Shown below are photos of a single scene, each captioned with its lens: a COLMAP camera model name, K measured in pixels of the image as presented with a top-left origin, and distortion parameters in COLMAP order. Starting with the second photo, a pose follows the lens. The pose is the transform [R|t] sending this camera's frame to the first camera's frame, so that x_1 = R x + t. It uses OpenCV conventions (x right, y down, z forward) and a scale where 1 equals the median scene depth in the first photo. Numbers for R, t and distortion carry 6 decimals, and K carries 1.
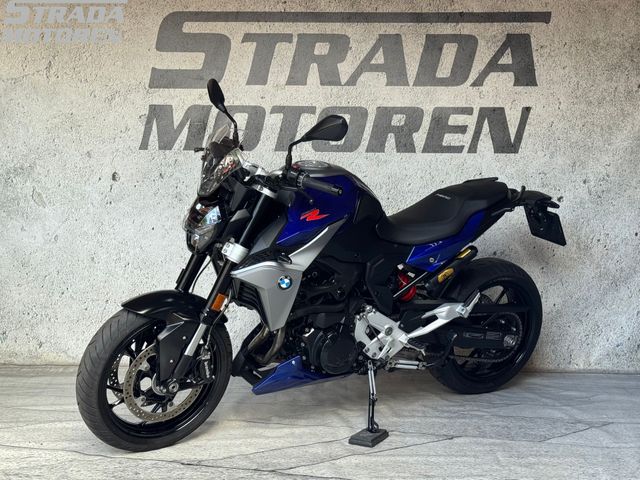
lens RADIAL K [[962.6, 0, 321.4], [0, 962.6, 243.0], [0, 0, 1]] dist [0.148778, 0.000000]
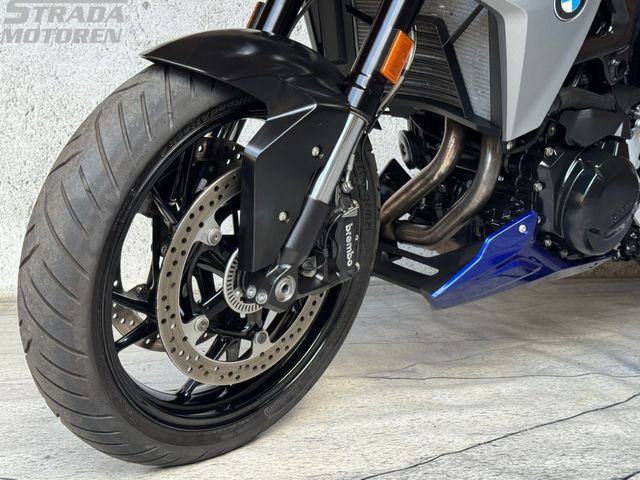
lens RADIAL K [[962.6, 0, 327.8], [0, 962.6, 224.0], [0, 0, 1]] dist [0.148778, 0.000000]
pose [[0.981297, -0.038413, 0.188629, -0.175164], [0.037008, 0.999255, 0.010967, 0.102938], [-0.188910, -0.003781, 0.981987, 0.538882]]
